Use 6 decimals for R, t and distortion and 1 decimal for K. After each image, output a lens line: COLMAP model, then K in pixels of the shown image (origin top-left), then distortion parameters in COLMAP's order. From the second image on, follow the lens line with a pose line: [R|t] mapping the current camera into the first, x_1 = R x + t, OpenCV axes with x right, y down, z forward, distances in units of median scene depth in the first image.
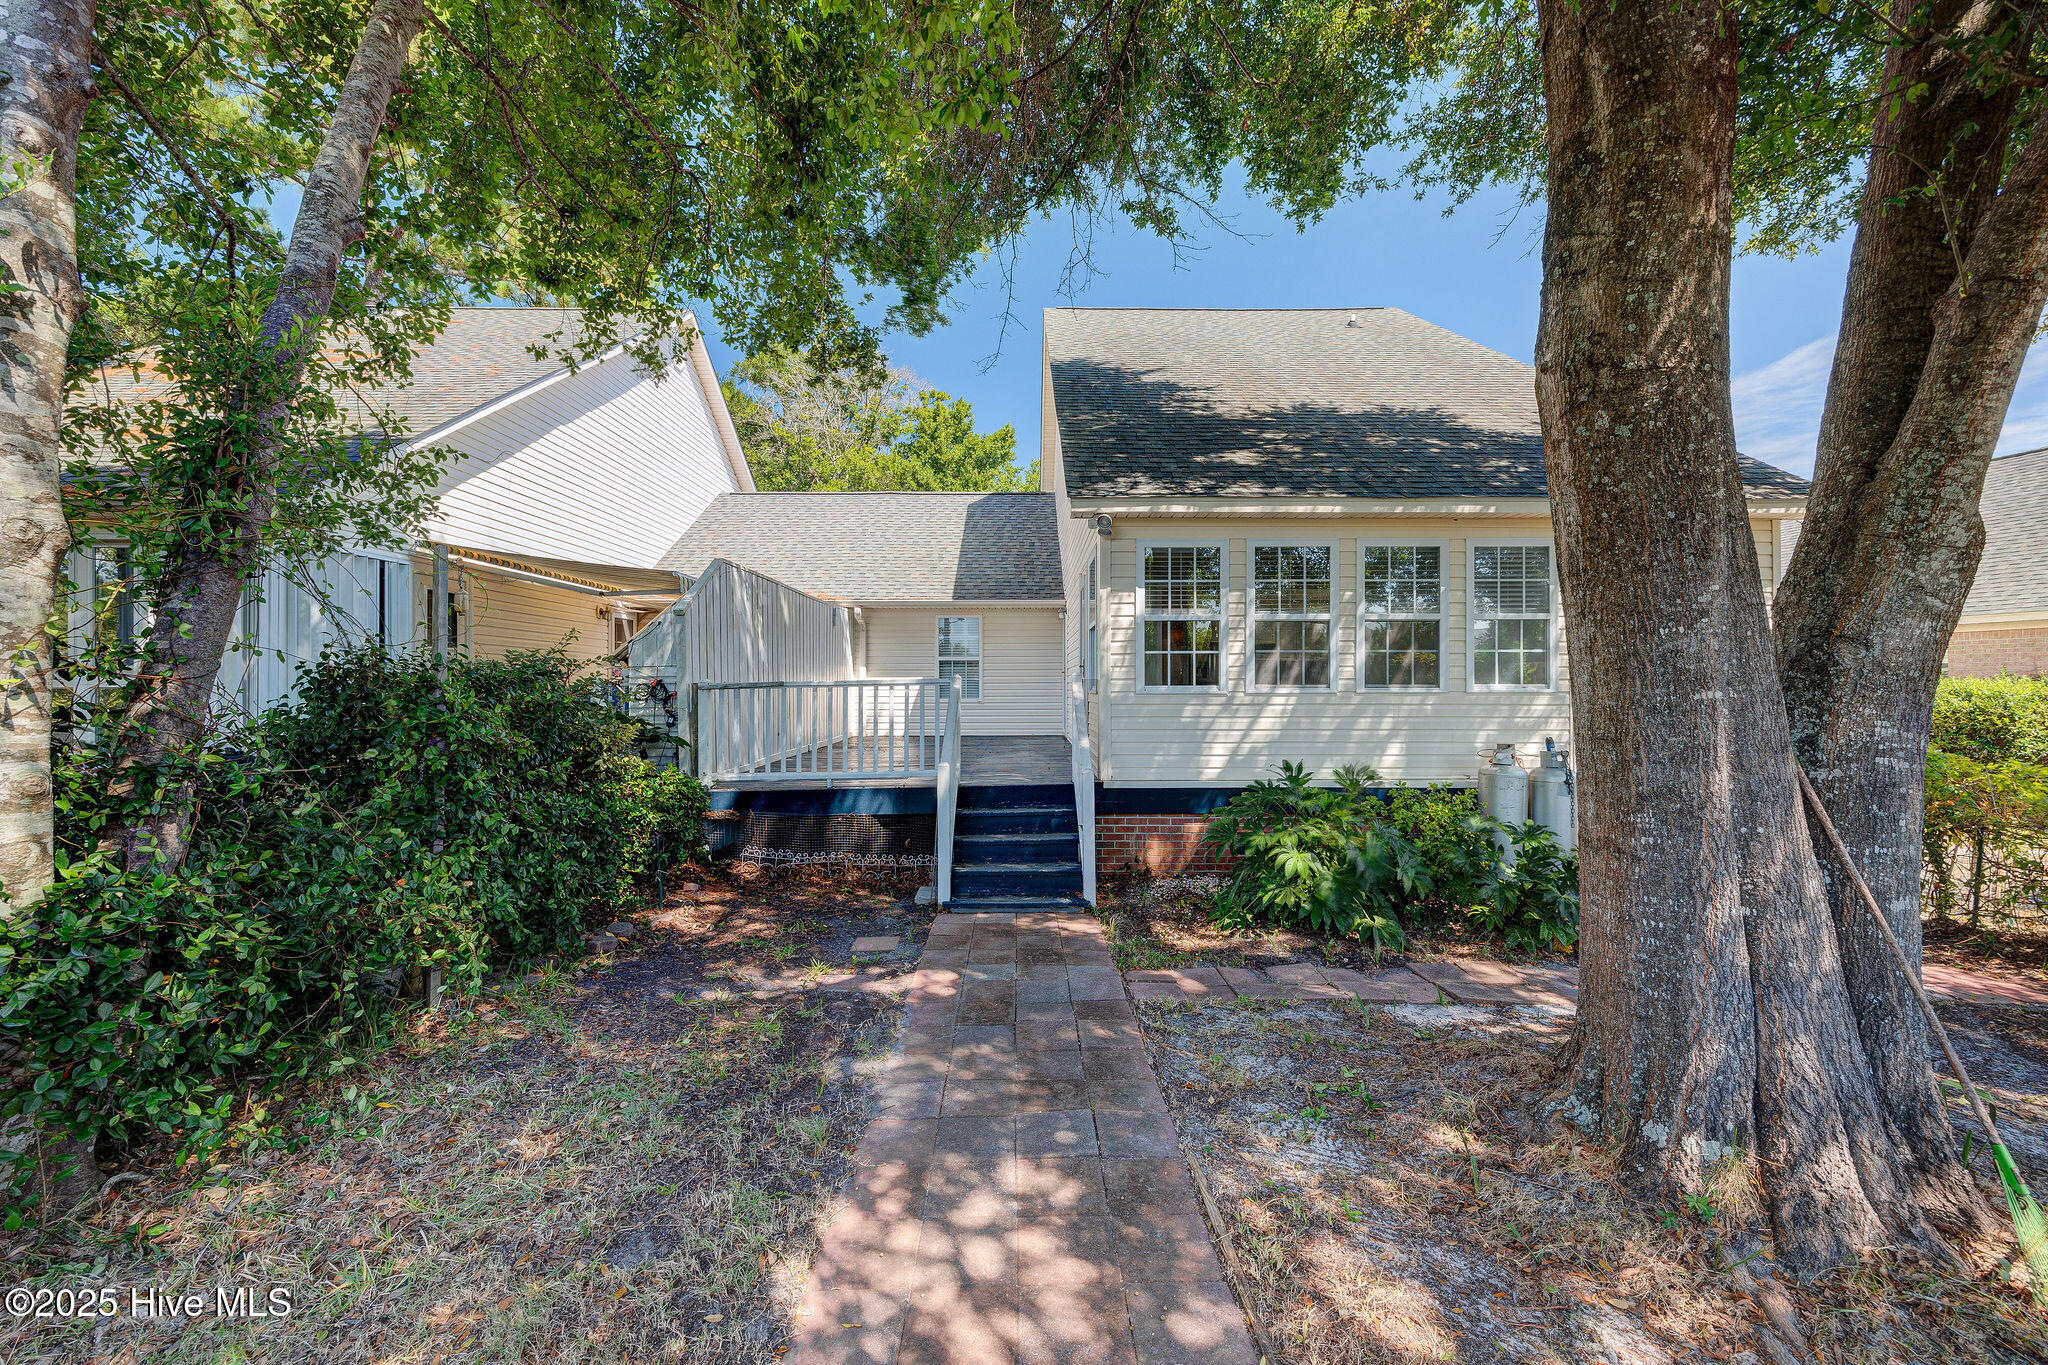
lens RADIAL K [[811.4, 0, 1024.0], [0, 811.4, 682.5], [0, 0, 1]] dist [-0.000532, -0.000167]
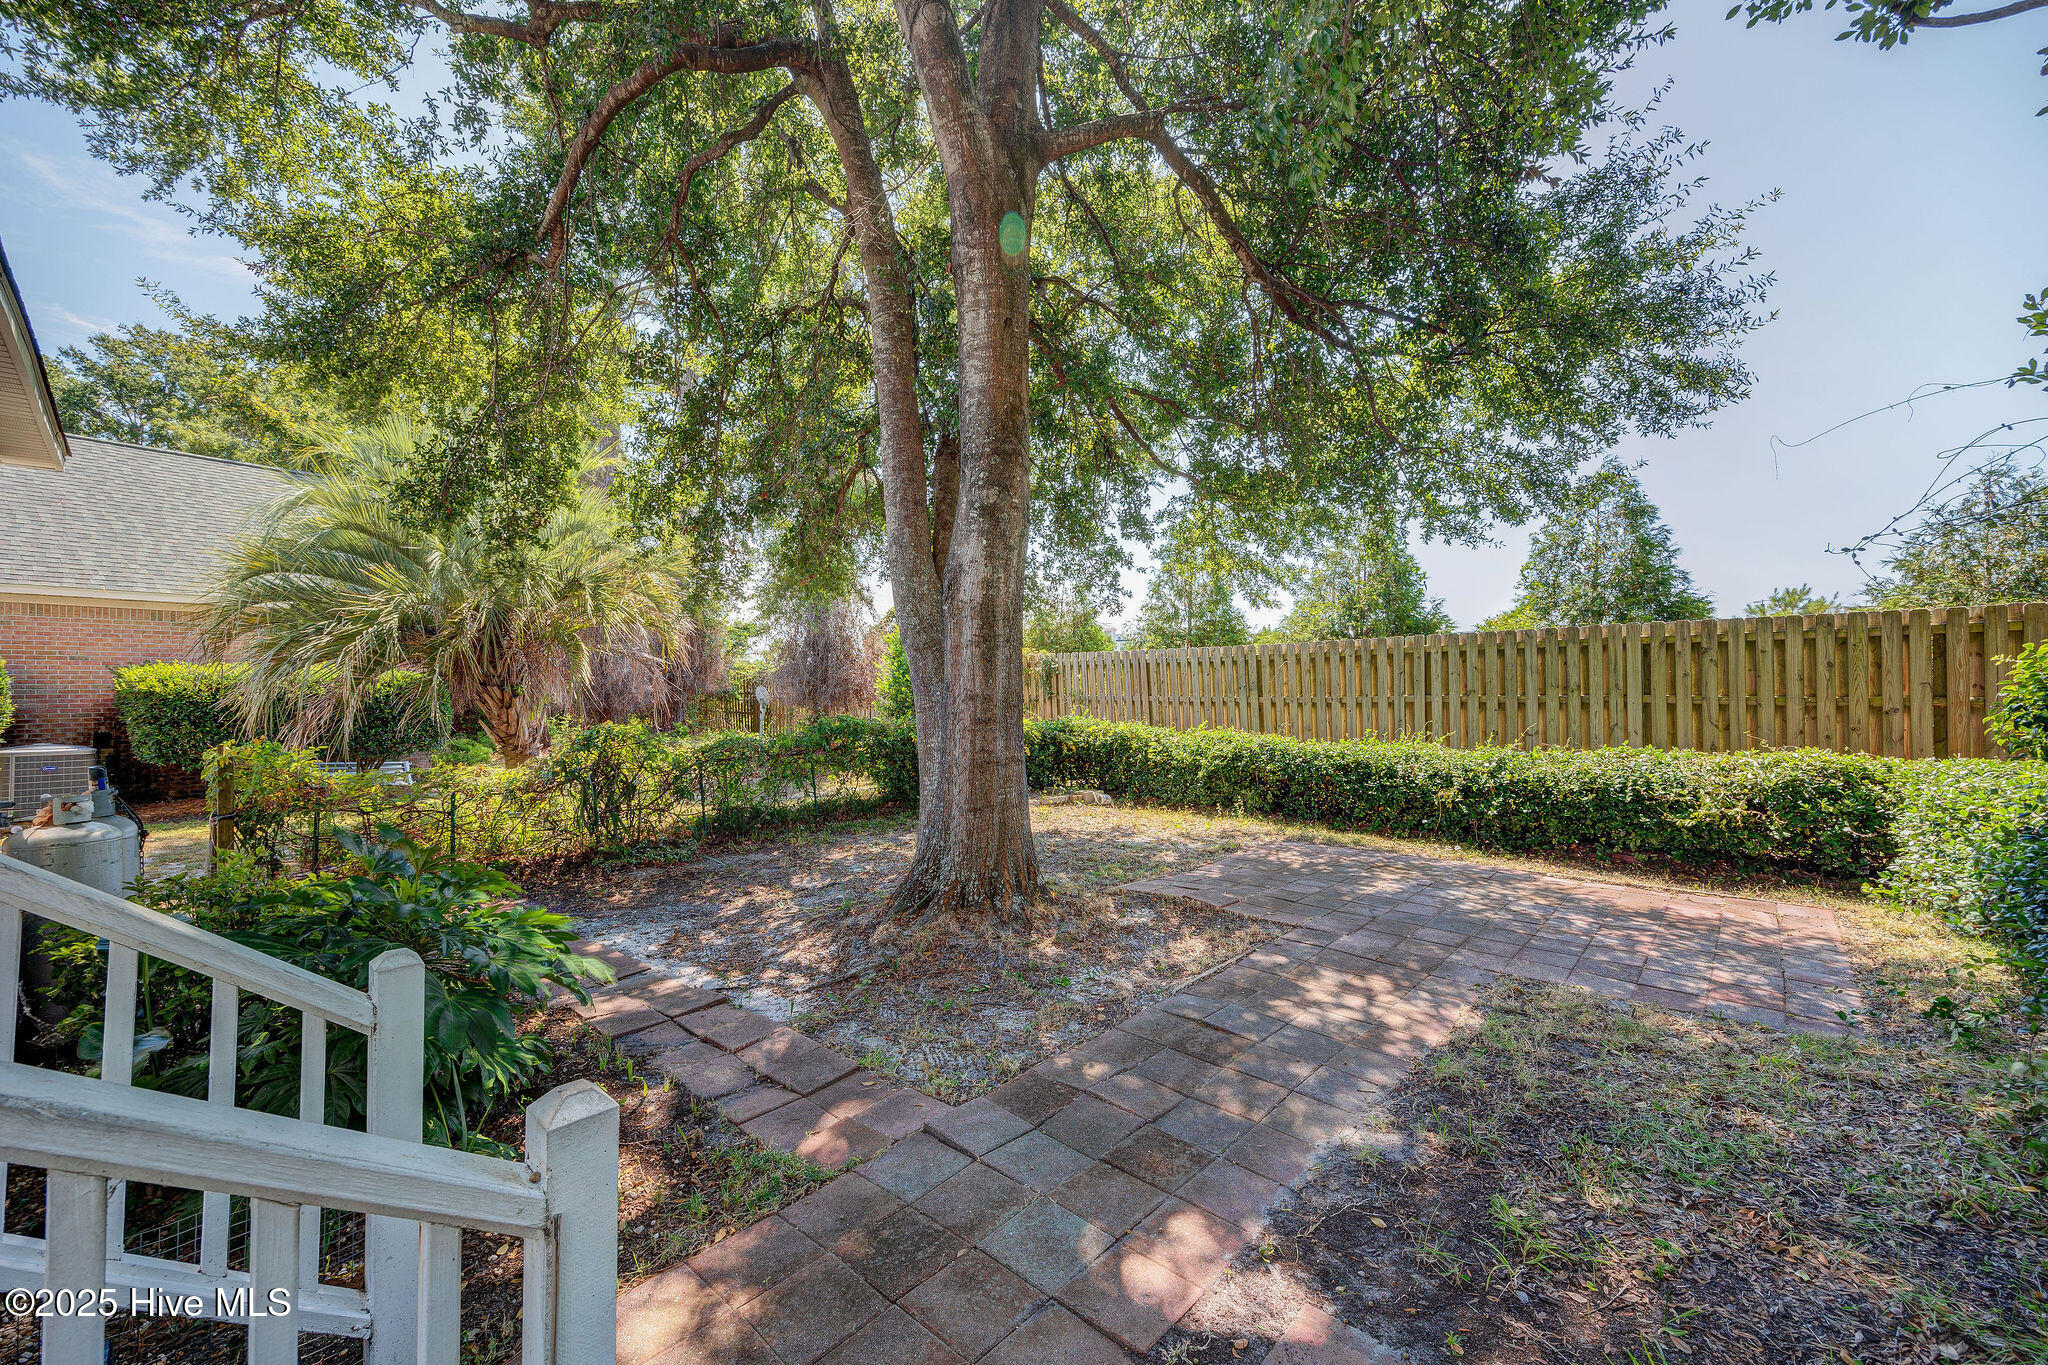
lens RADIAL K [[811.4, 0, 1024.0], [0, 811.4, 682.5], [0, 0, 1]] dist [-0.000532, -0.000167]
pose [[-0.723551, -0.000106, 0.690271, -0.405090], [-0.000139, 1.000000, 0.000007, 0.006777], [-0.690271, -0.000091, -0.723551, 1.496836]]
